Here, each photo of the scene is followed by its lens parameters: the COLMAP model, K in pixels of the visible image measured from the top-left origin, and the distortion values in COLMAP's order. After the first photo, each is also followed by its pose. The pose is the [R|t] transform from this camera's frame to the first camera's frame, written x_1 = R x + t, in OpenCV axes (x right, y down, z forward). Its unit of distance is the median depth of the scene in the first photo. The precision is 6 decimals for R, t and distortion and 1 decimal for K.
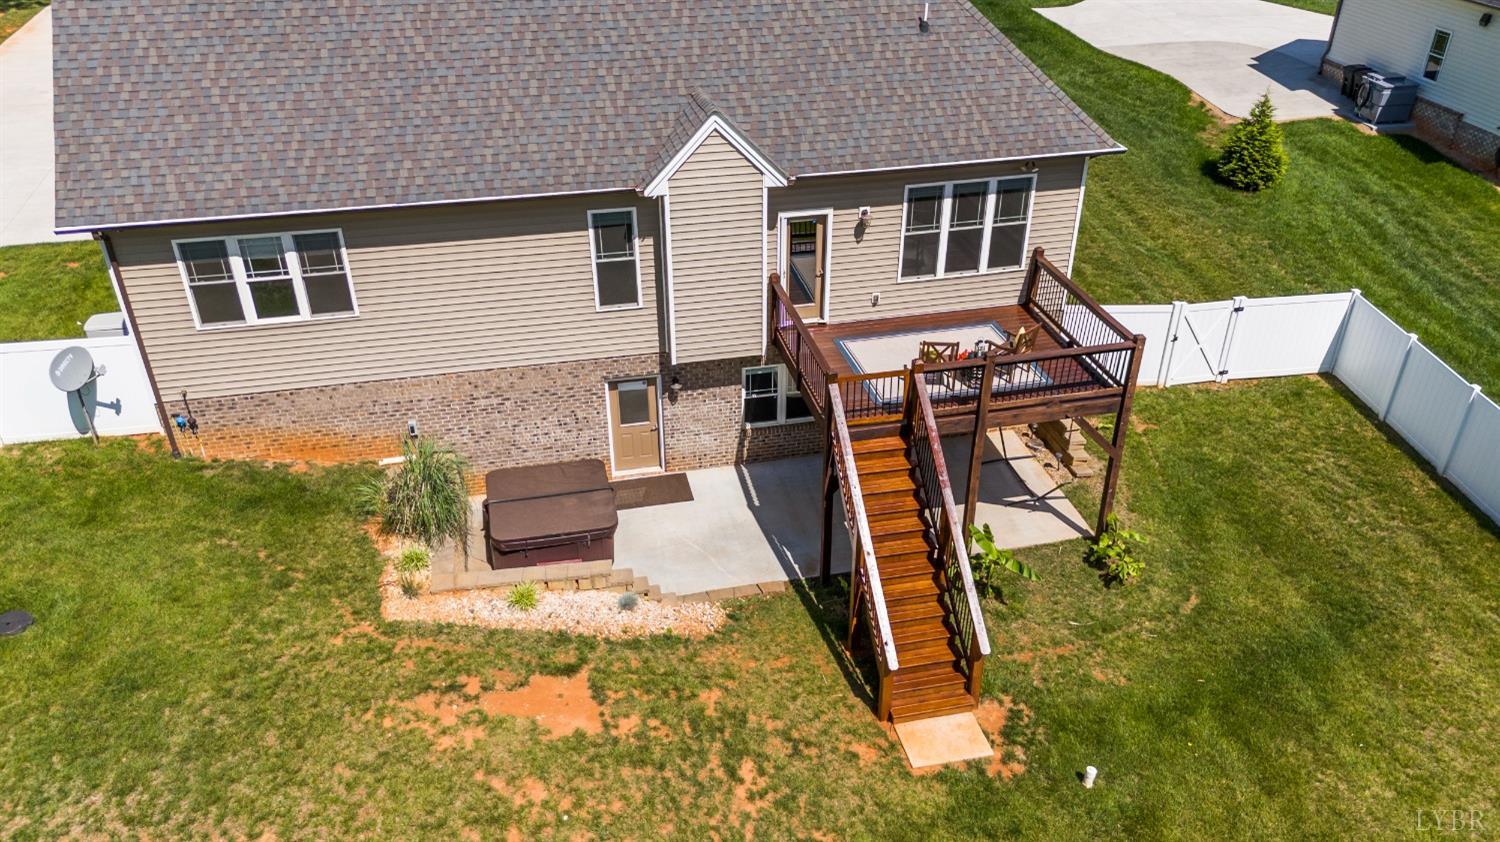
lens RADIAL K [[1116.8, 0, 743.7], [0, 1116.8, 411.8], [0, 0, 1]] dist [0.093197, -0.094787]
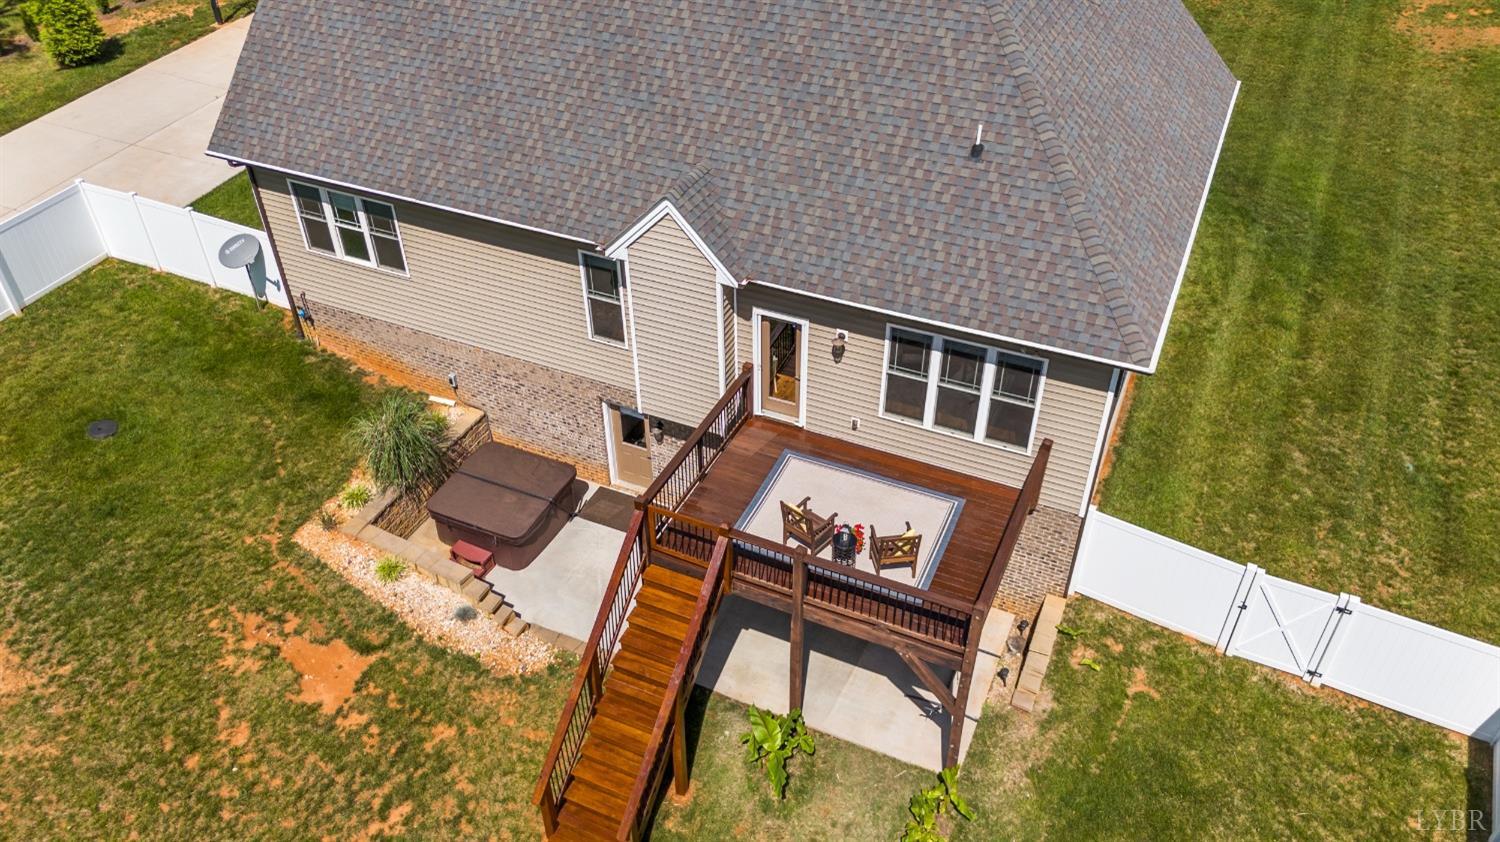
lens RADIAL K [[1116.8, 0, 743.7], [0, 1116.8, 411.8], [0, 0, 1]] dist [0.093197, -0.094787]
pose [[0.795346, 0.369278, -0.480686, 0.535765], [-0.301401, 0.928953, 0.214951, -0.311095], [0.525911, -0.026081, 0.850140, 0.206841]]
